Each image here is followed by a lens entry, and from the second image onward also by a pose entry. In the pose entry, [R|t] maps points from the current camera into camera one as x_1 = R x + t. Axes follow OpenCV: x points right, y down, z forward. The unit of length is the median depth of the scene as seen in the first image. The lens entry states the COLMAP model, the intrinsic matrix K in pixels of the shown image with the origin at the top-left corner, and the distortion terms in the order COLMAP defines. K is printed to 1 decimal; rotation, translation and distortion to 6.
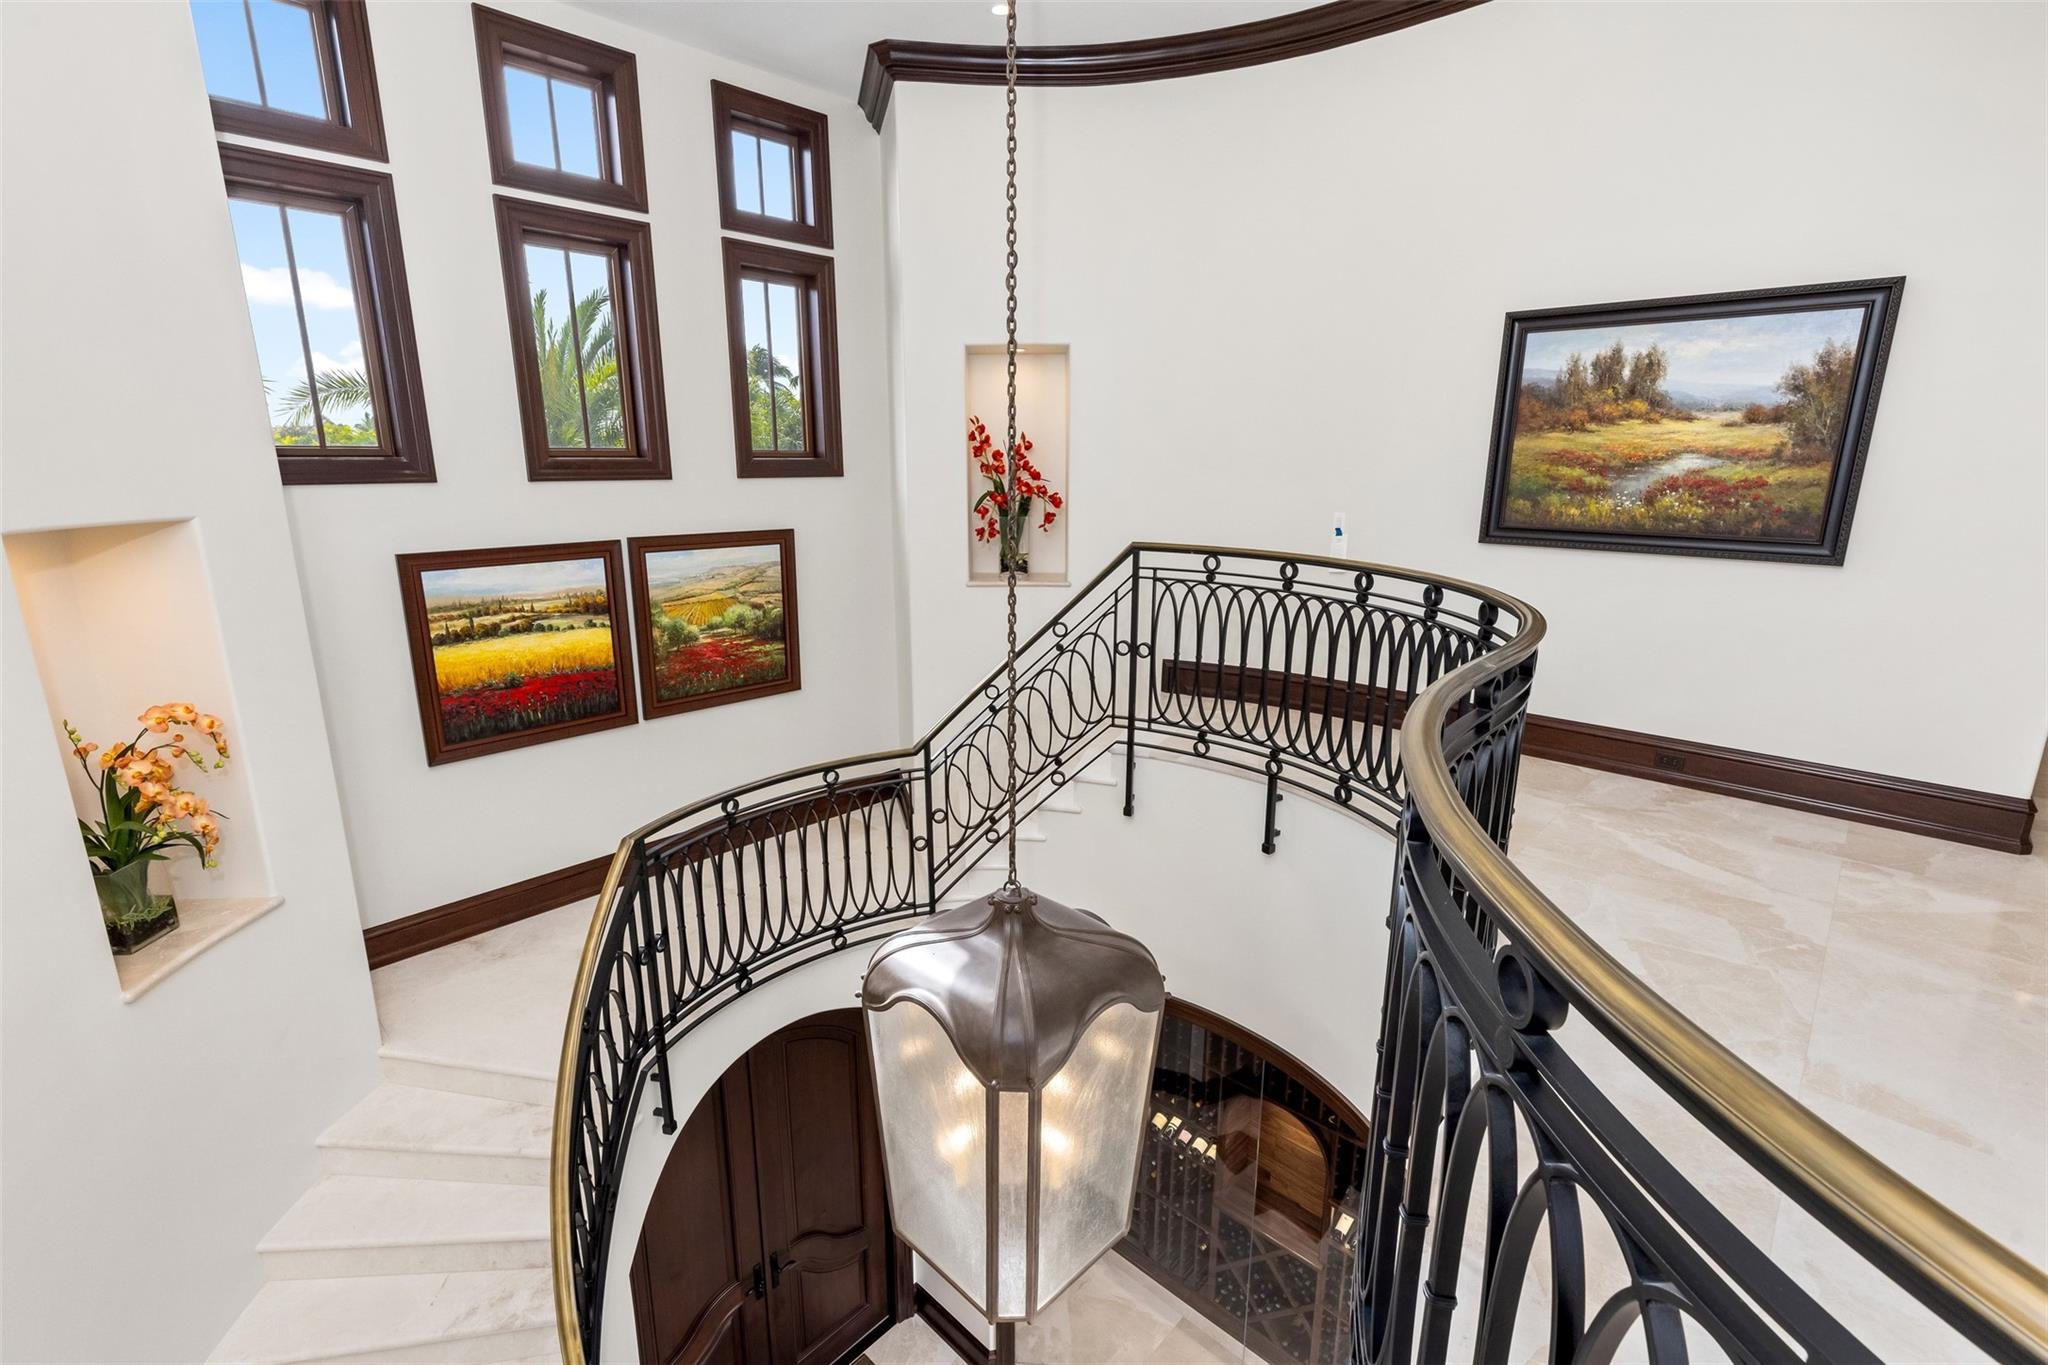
lens RADIAL K [[941.4, 0, 1022.7], [0, 941.4, 687.3], [0, 0, 1]] dist [0.002843, 0.000272]
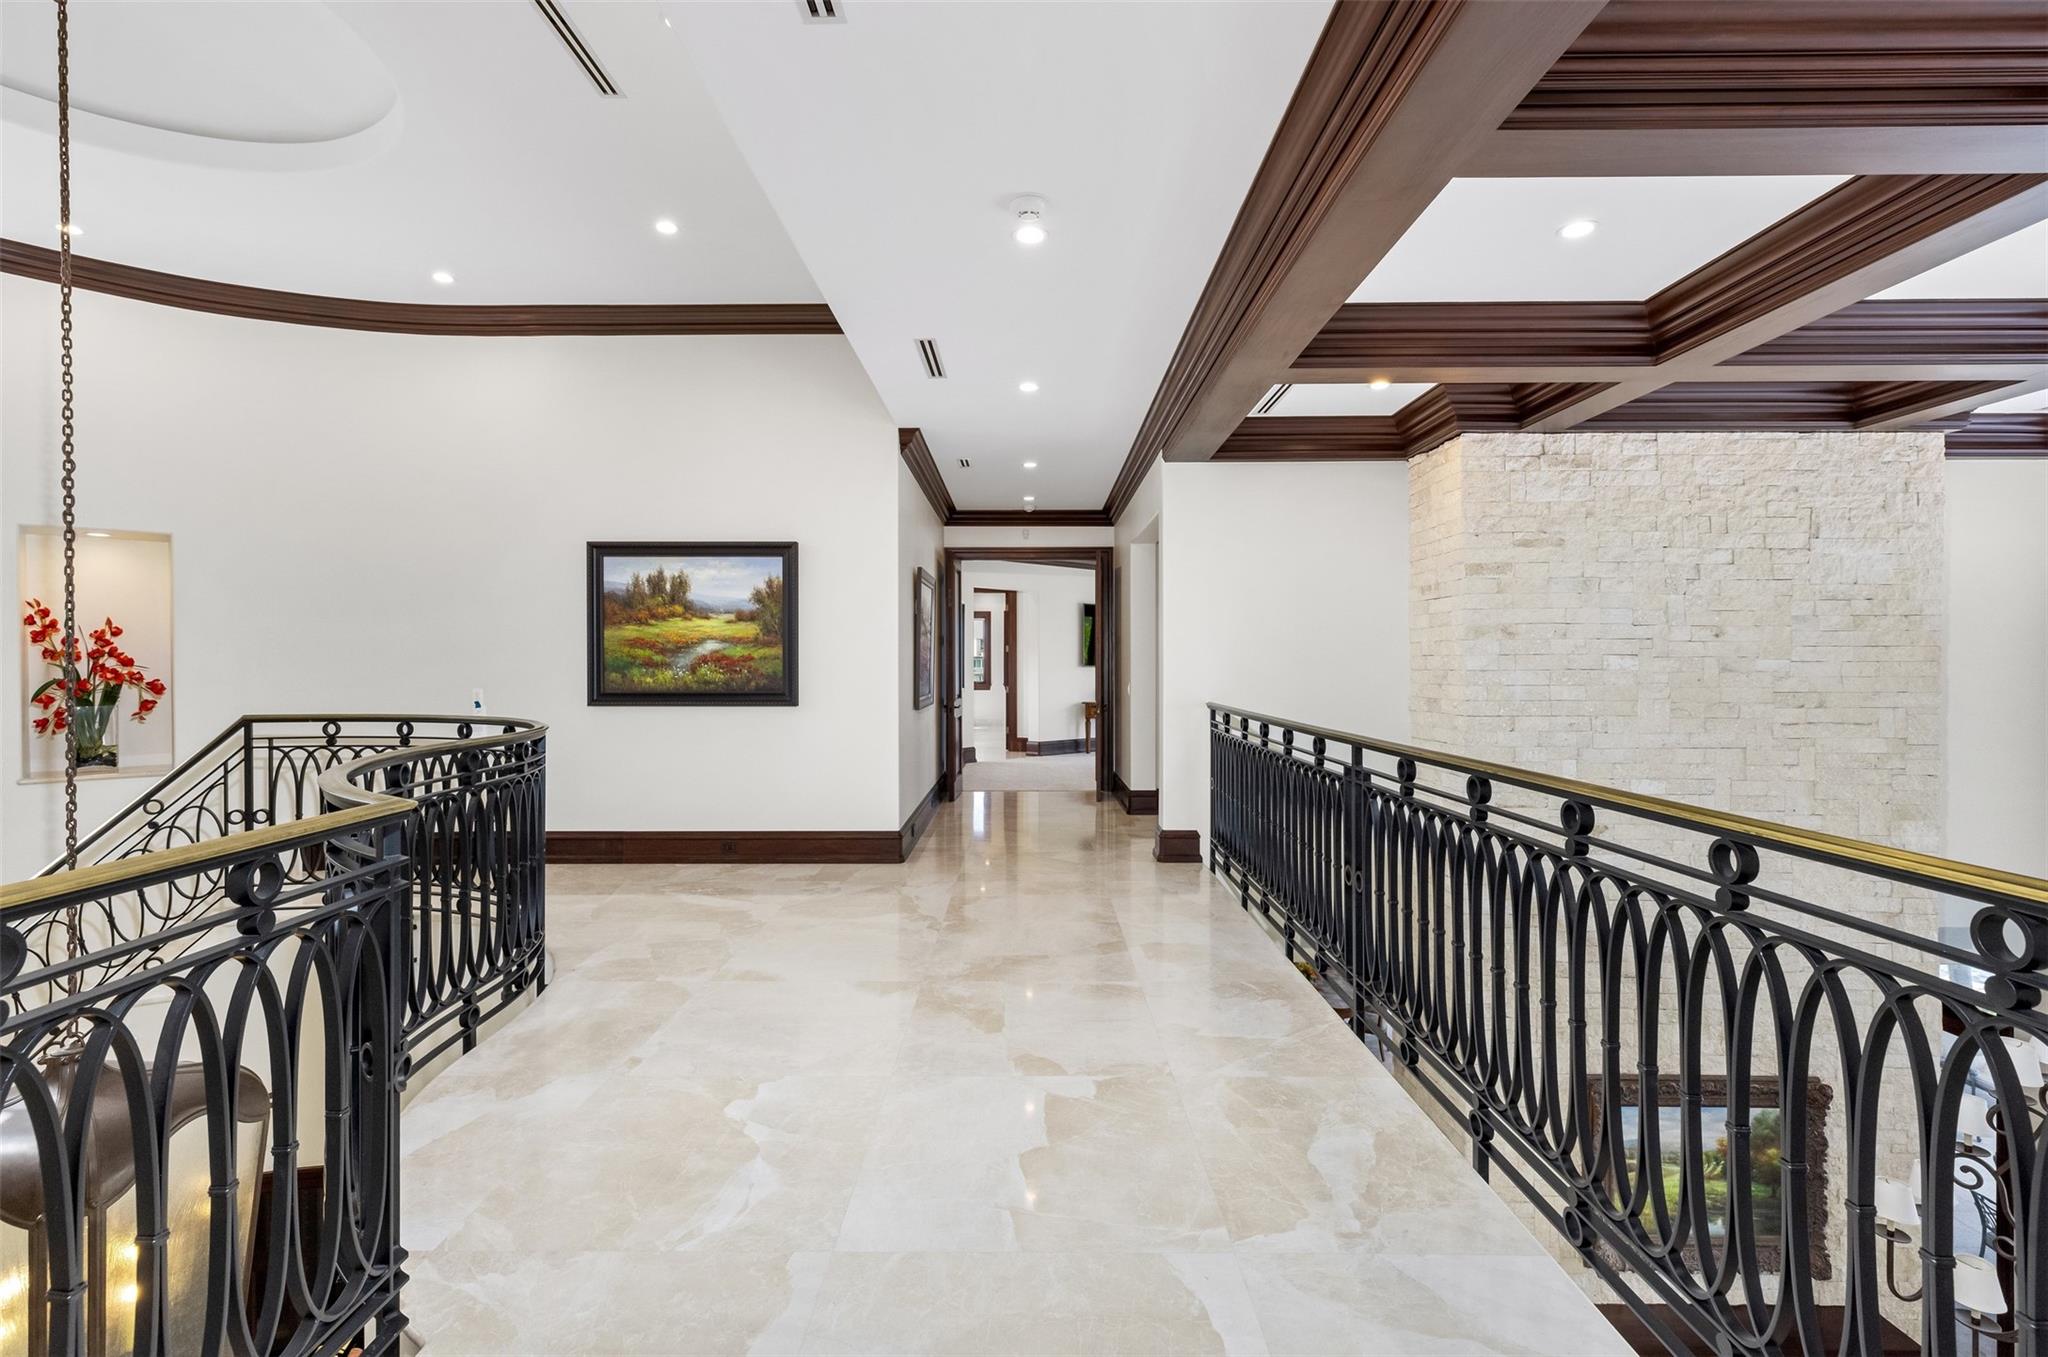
lens RADIAL K [[941.4, 0, 1022.5], [0, 941.4, 667.9], [0, 0, 1]] dist [0.002843, 0.000272]
pose [[0.730609, -0.008048, 0.682749, 0.032777], [0.166073, 0.971997, -0.166256, 0.120675], [-0.662292, 0.234854, 0.711487, -0.367881]]
